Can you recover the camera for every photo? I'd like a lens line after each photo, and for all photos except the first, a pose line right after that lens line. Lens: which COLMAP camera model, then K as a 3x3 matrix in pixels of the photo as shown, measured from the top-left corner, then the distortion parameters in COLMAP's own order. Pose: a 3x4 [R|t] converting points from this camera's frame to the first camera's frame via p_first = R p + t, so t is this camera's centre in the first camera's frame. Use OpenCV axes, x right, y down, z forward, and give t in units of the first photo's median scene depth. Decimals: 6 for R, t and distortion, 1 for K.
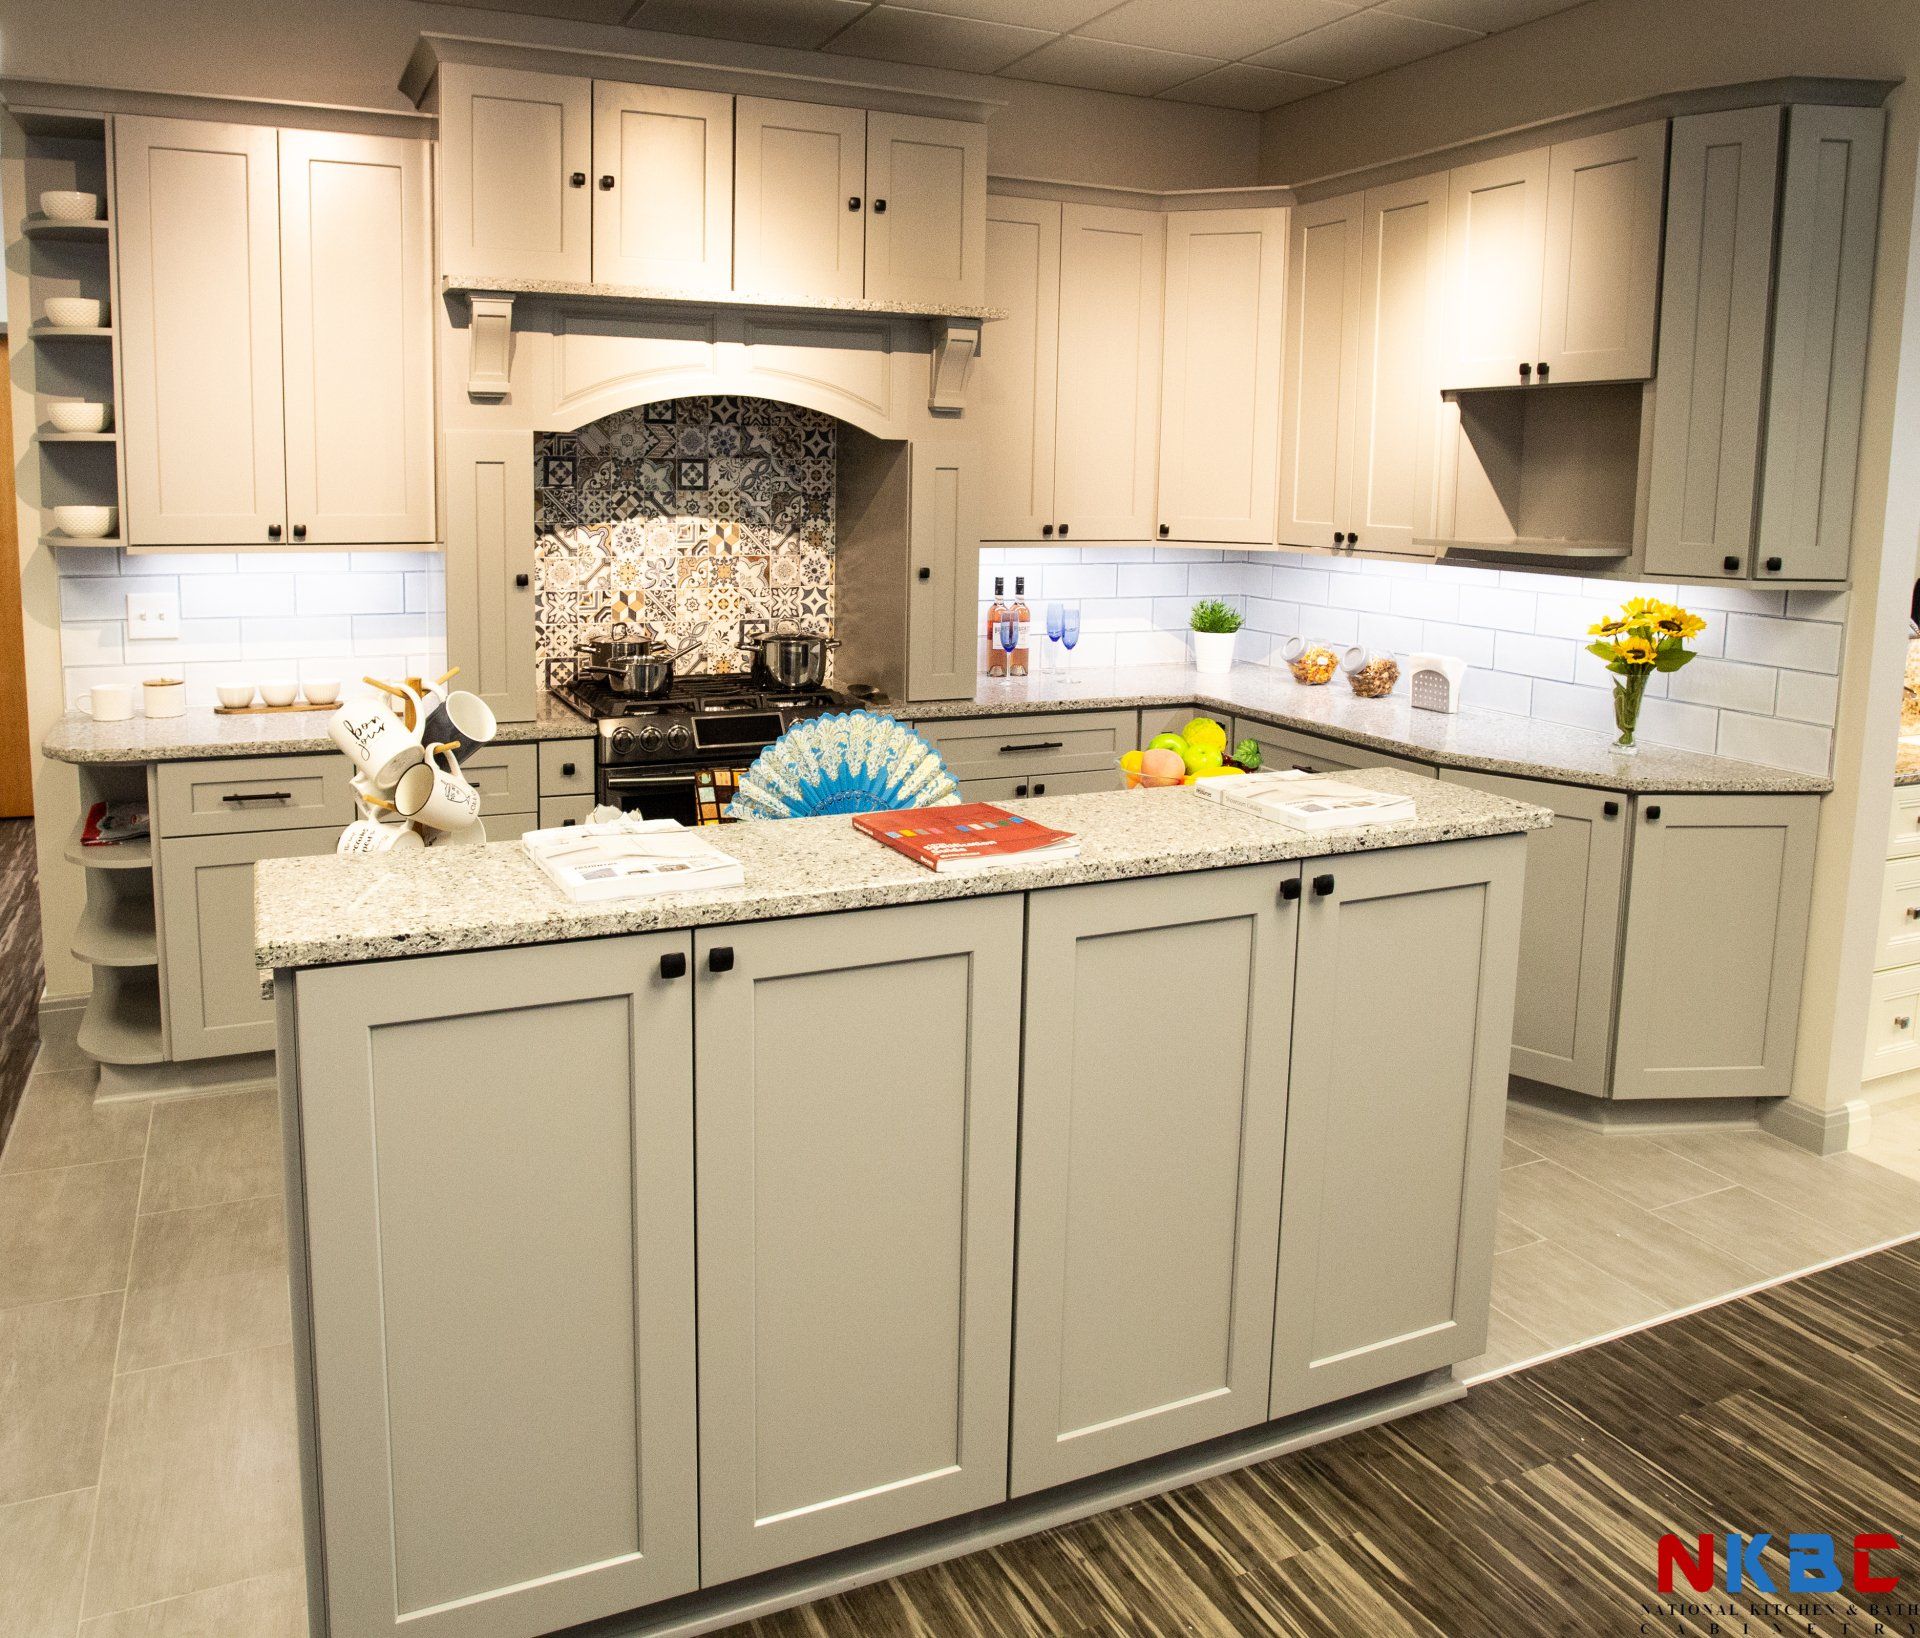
lens RADIAL K [[1478.9, 0, 887.3], [0, 1478.9, 658.8], [0, 0, 1]] dist [-0.076879, 0.037237]
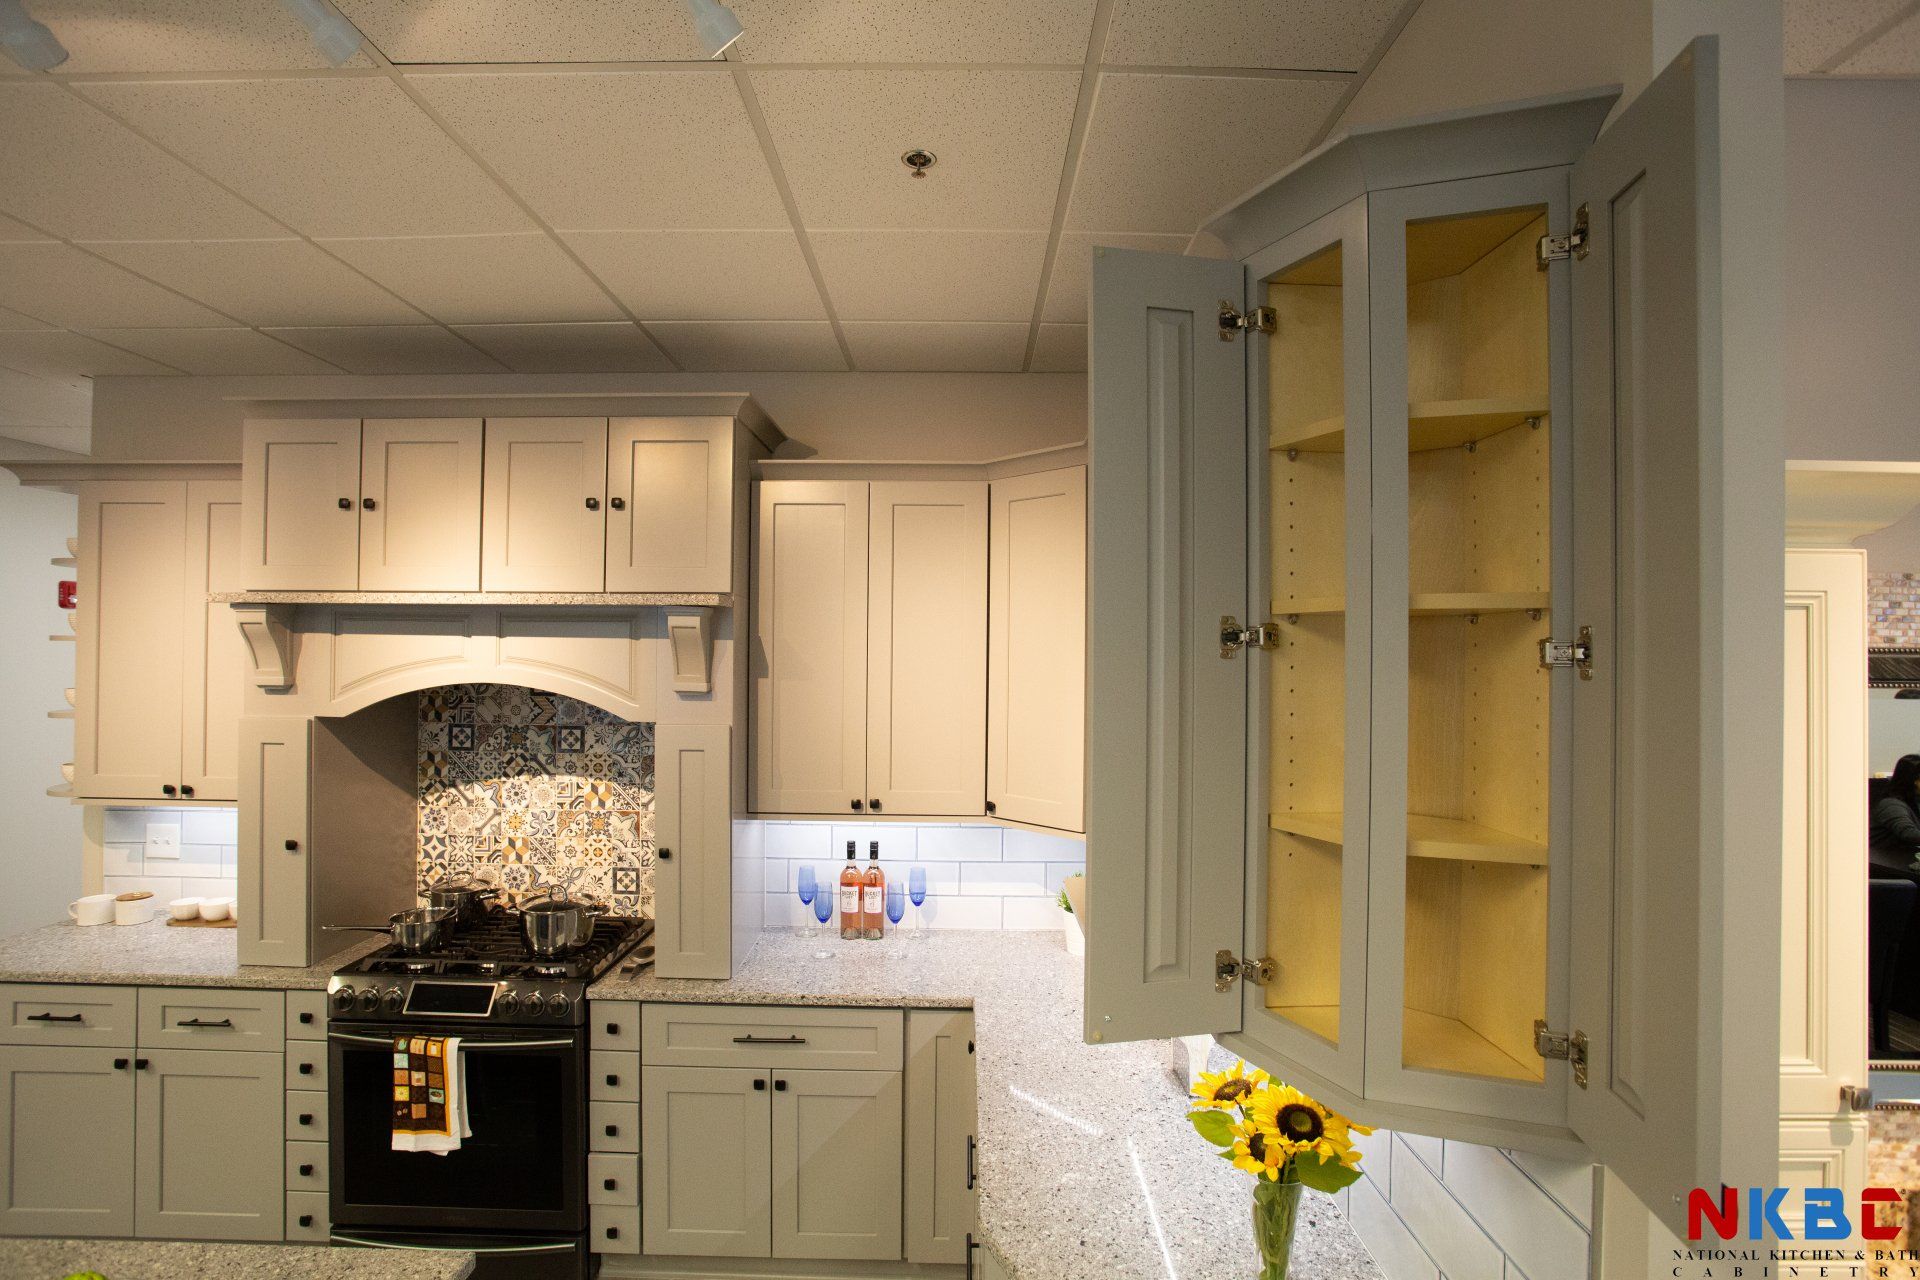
lens RADIAL K [[934.0, 0, 943.0], [0, 934.0, 645.5], [0, 0, 1]] dist [-0.027998, 0.002195]
pose [[0.905746, -0.008156, -0.423741, 0.493914], [-0.049749, 0.990857, -0.125409, -0.134751], [0.420890, 0.134669, 0.897059, 0.510484]]
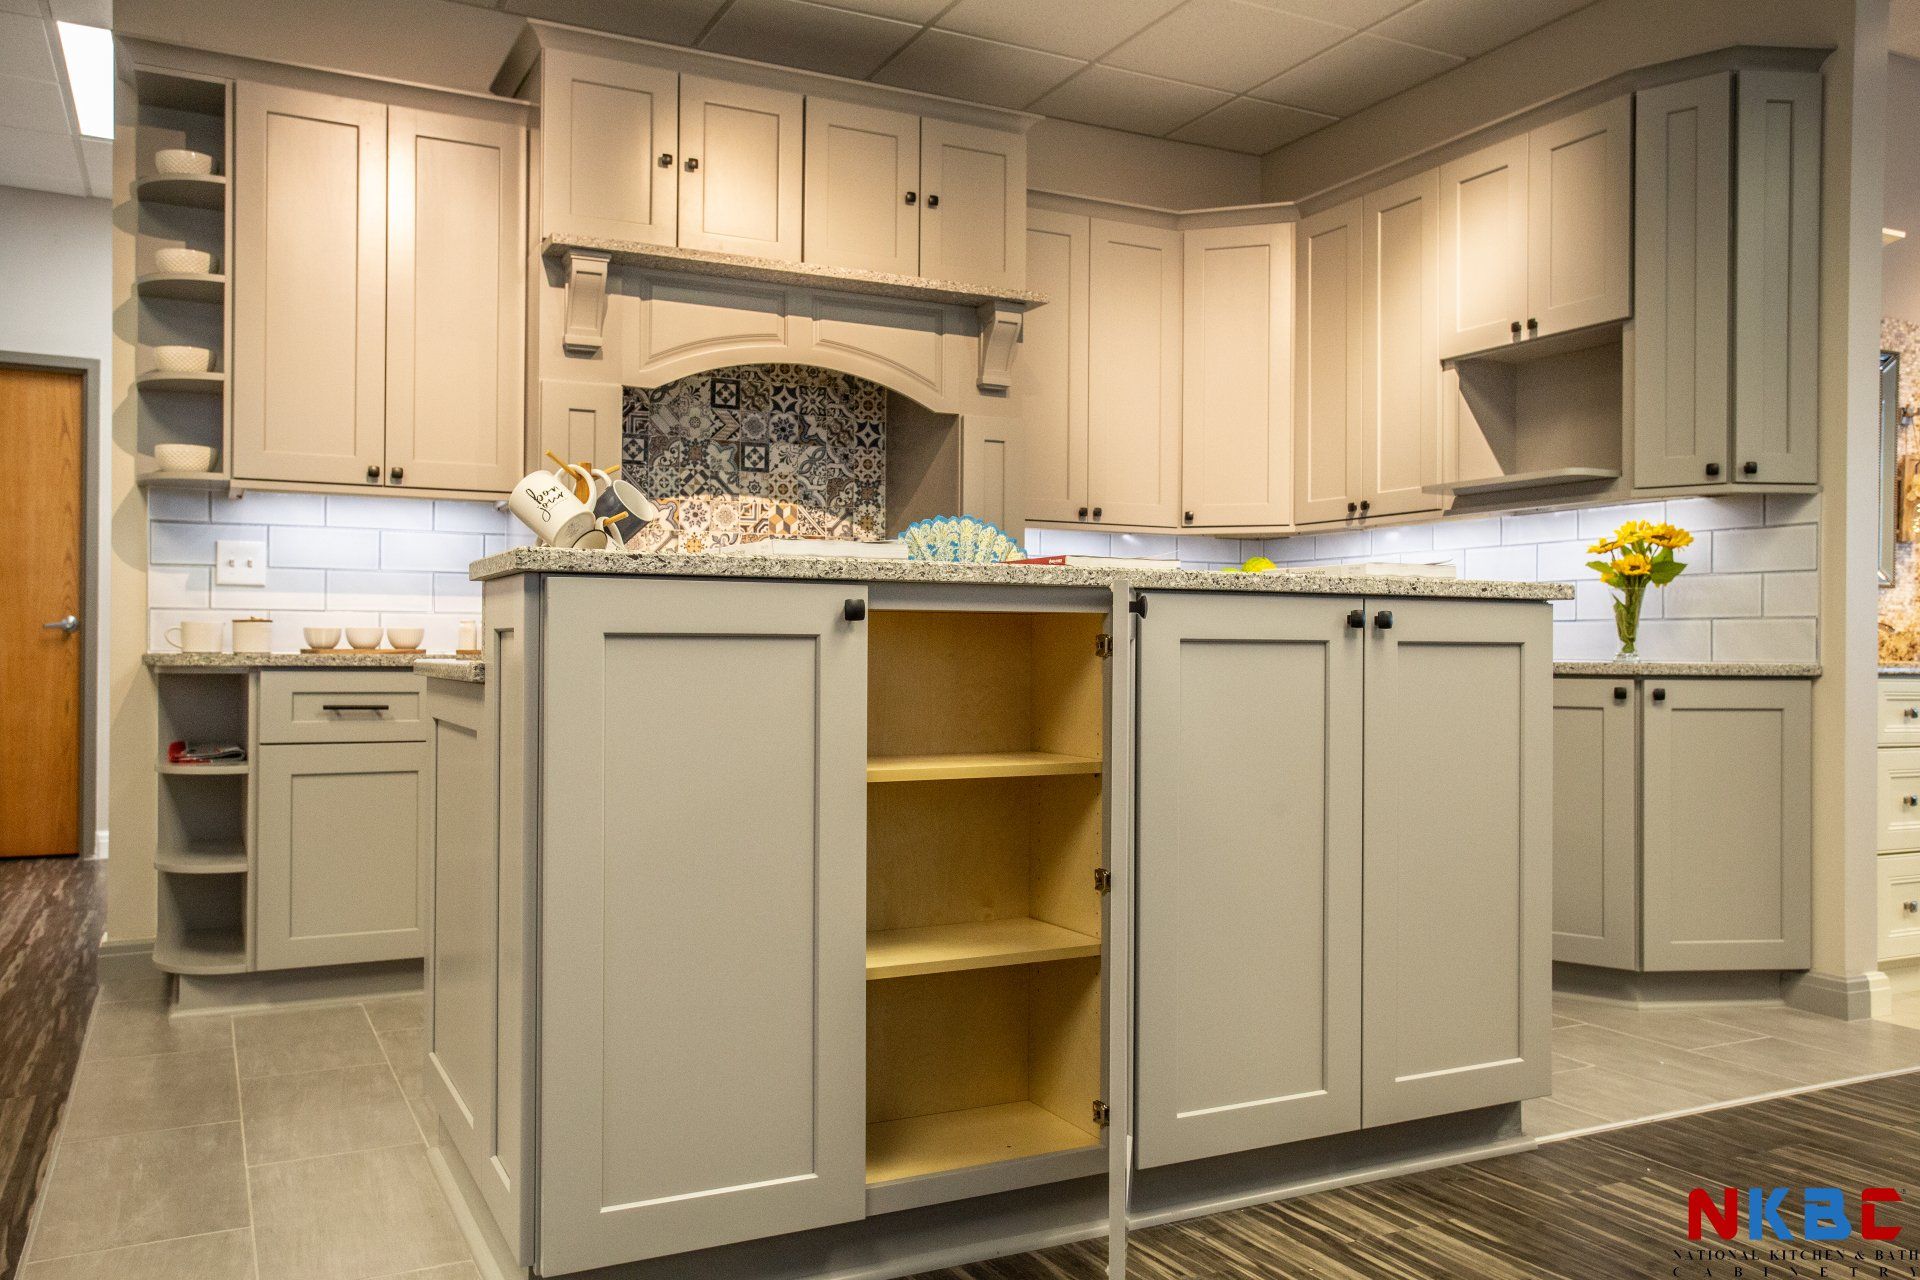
lens RADIAL K [[1501.0, 0, 952.8], [0, 1501.0, 643.7], [0, 0, 1]] dist [-0.018167, 0.045615]
pose [[0.998260, -0.007846, 0.058443, -0.059098], [0.015130, 0.992009, -0.125258, 0.165834], [-0.056993, 0.125925, 0.990401, -0.080862]]
